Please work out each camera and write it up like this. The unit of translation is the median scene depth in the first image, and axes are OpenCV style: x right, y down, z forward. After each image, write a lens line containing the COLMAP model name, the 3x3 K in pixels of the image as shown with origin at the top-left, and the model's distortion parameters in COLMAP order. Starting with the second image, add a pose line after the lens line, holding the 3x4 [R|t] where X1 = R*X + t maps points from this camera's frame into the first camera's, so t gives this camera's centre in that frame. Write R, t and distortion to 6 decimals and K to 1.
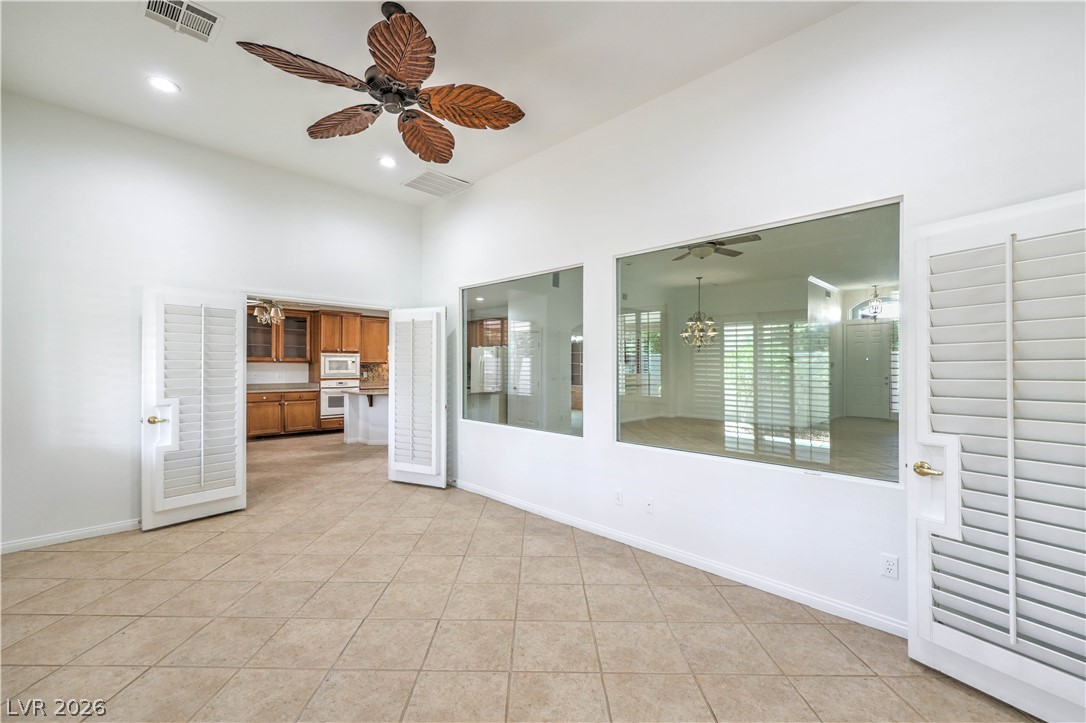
lens RADIAL K [[438.5, 0, 525.6], [0, 438.5, 367.5], [0, 0, 1]] dist [0.004686, -0.000534]
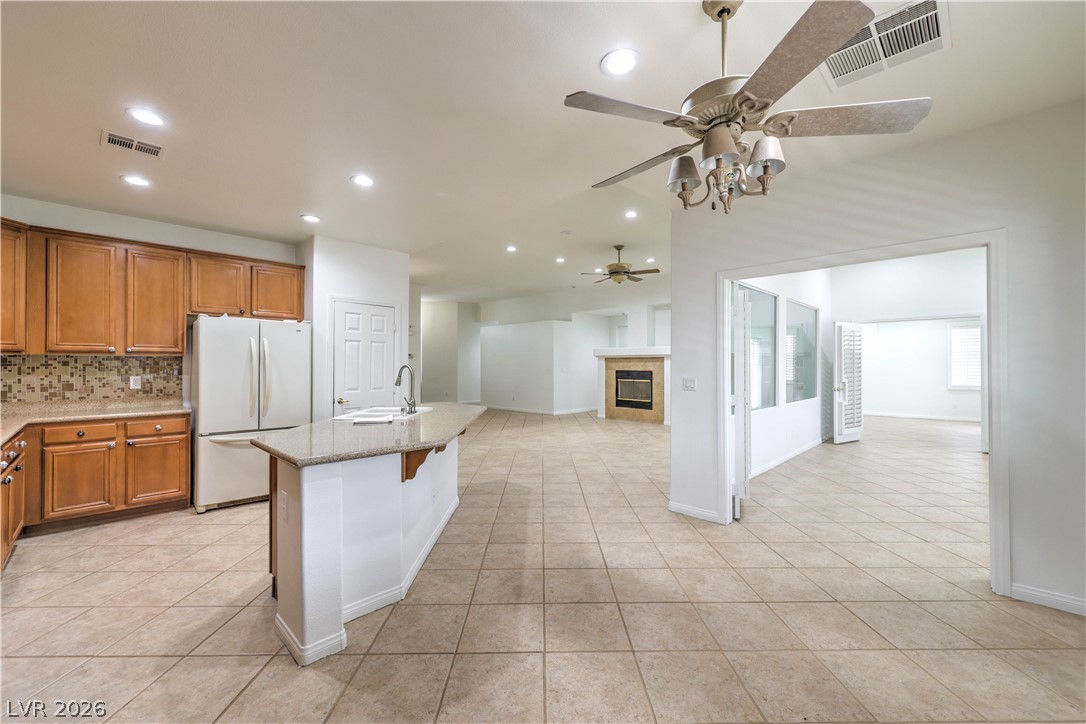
lens RADIAL K [[438.5, 0, 538.8], [0, 438.5, 359.7], [0, 0, 1]] dist [0.004686, -0.000534]
pose [[-0.014801, 0.007921, 0.999859, -0.605428], [0.002828, 0.999965, -0.007880, 0.000465], [-0.999886, 0.002711, -0.014823, 0.790383]]
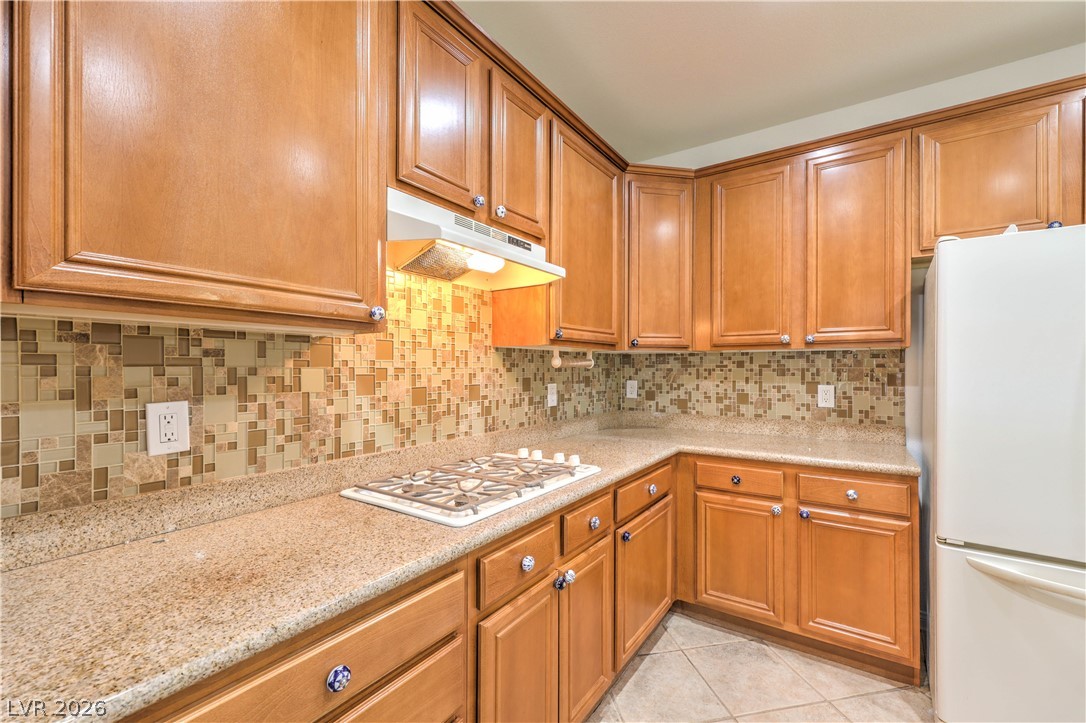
lens RADIAL K [[438.5, 0, 567.1], [0, 438.5, 370.8], [0, 0, 1]] dist [0.004686, -0.000534]
pose [[0.974418, -0.002682, 0.224729, -0.335071], [0.002485, 0.999996, 0.001161, 0.003500], [-0.224732, -0.000573, 0.974421, 0.993137]]
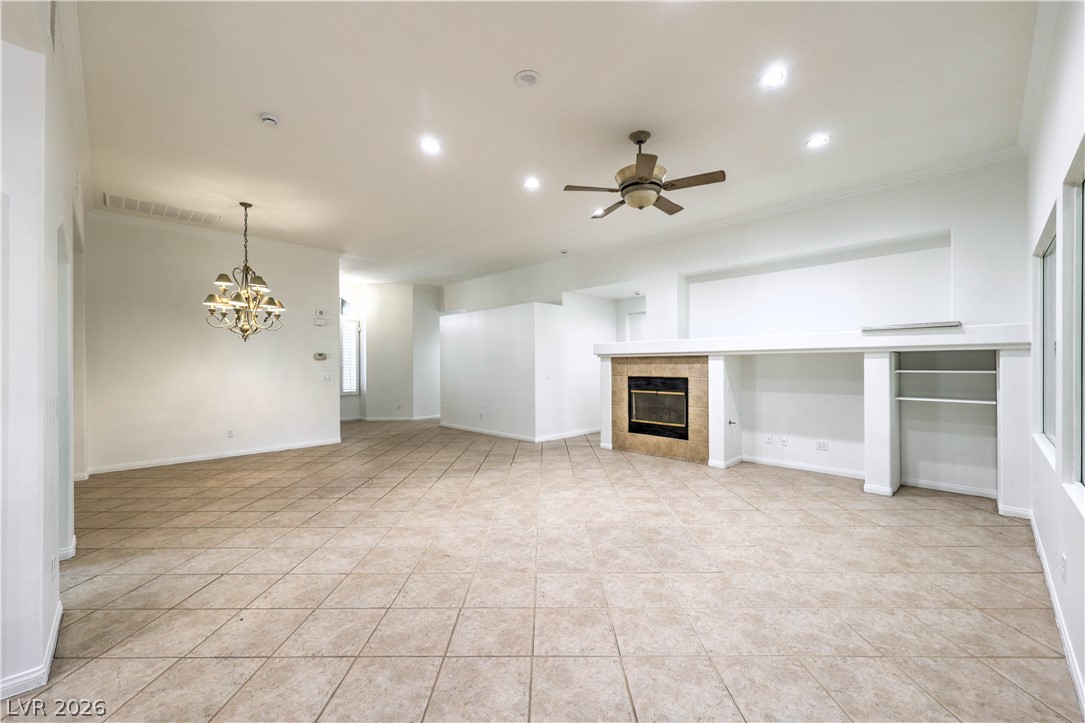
lens RADIAL K [[438.1, 0, 538.5], [0, 438.1, 366.4], [0, 0, 1]] dist [0.004686, -0.000534]
pose [[-0.003459, -0.005049, 0.999981, -0.177549], [0.008268, 0.999953, 0.005078, -0.002420], [-0.999960, 0.008285, -0.003417, 0.722197]]
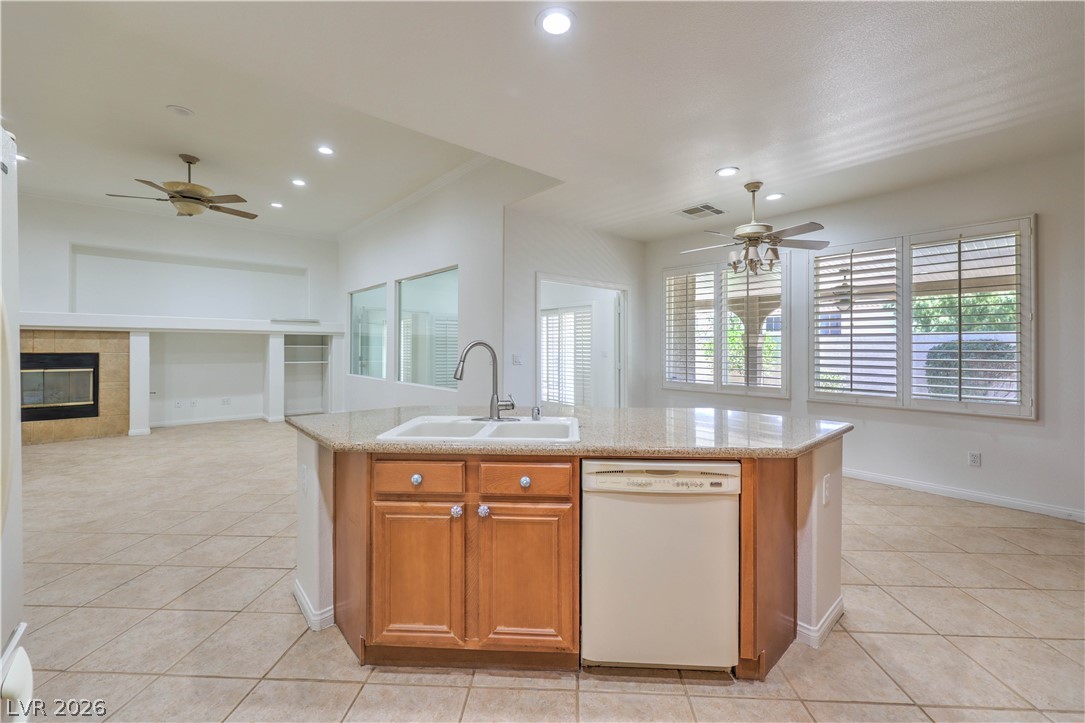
lens RADIAL K [[438.1, 0, 553.5], [0, 438.1, 344.7], [0, 0, 1]] dist [0.004686, -0.000534]
pose [[-0.999722, -0.005351, 0.022974, -0.213390], [-0.005331, 0.999985, 0.000908, 0.003315], [-0.022979, 0.000785, -0.999736, 1.167897]]
